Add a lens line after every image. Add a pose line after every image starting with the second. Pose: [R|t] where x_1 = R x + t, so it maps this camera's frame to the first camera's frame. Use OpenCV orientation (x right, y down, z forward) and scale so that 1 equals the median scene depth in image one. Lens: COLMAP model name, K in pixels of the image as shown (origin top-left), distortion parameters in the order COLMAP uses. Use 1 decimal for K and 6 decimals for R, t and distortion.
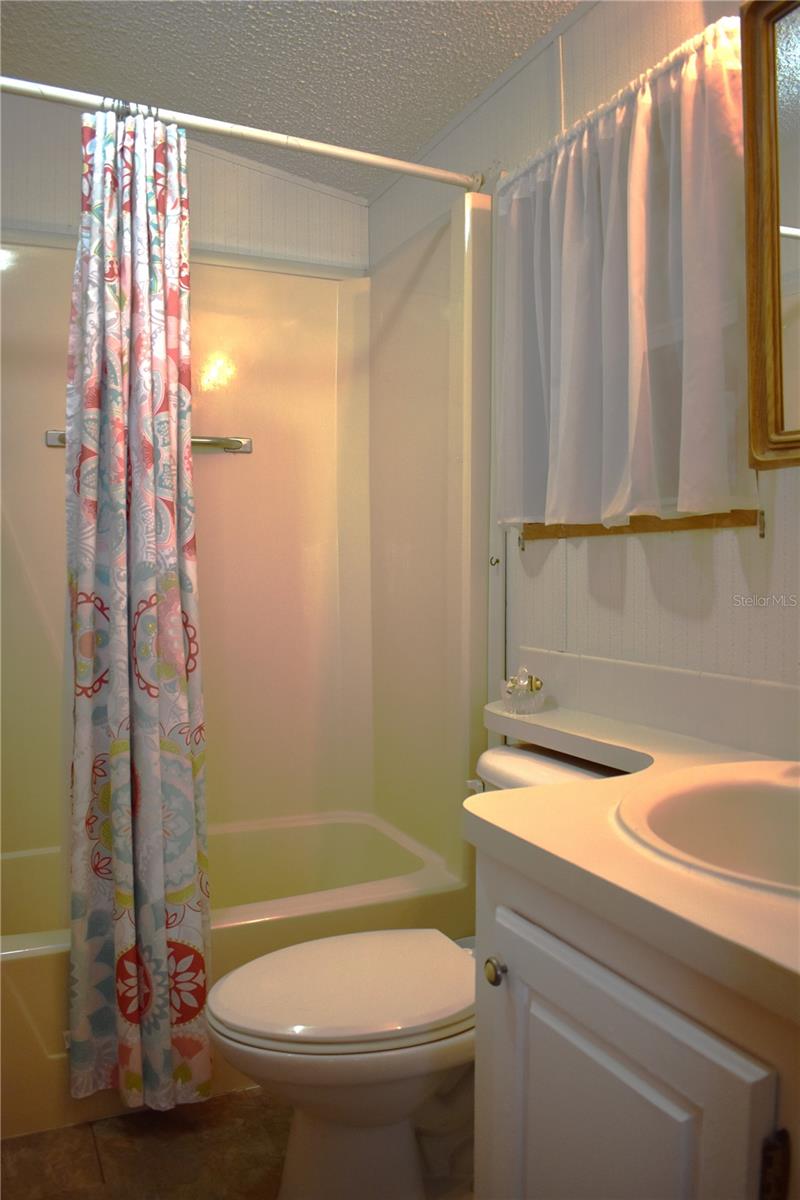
lens RADIAL K [[969.1, 0, 404.9], [0, 969.1, 601.4], [0, 0, 1]] dist [-0.088952, 0.009585]
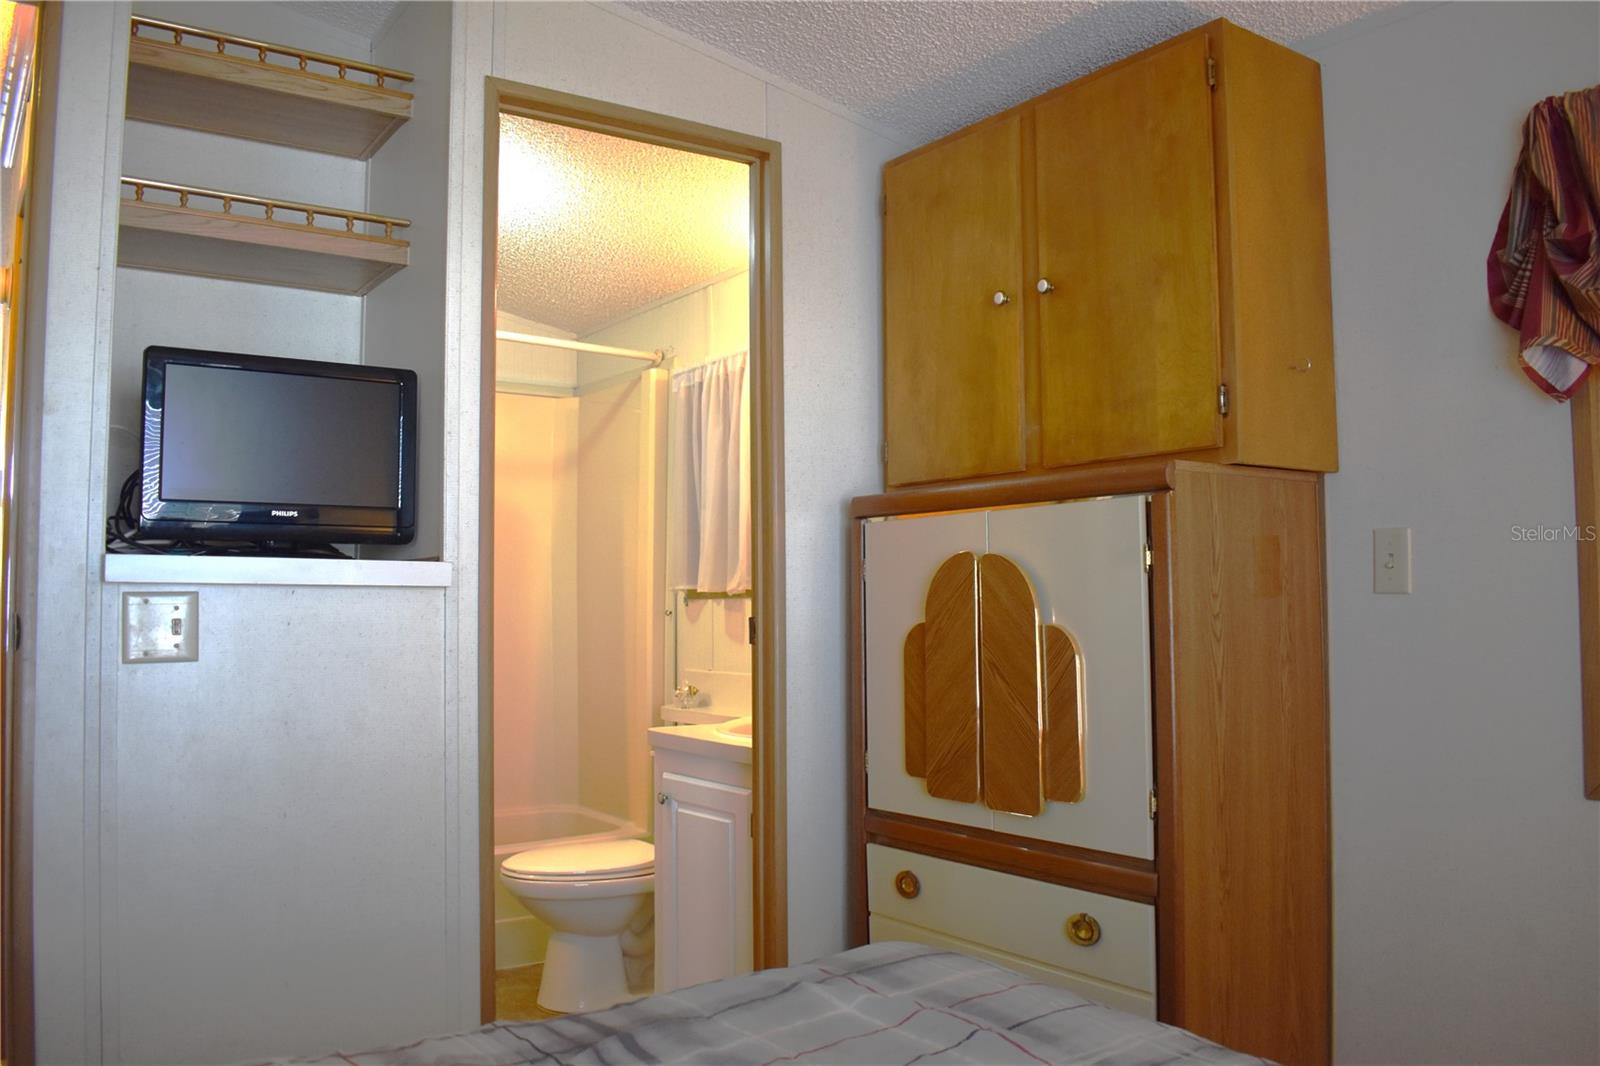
lens RADIAL K [[1292.2, 0, 800.5], [0, 1292.2, 537.3], [0, 0, 1]] dist [-0.088952, 0.009585]
pose [[0.983955, 0.009928, 0.178140, -0.071834], [0.006978, 0.995545, -0.094029, 0.035109], [-0.178280, 0.093764, 0.979502, -1.131064]]
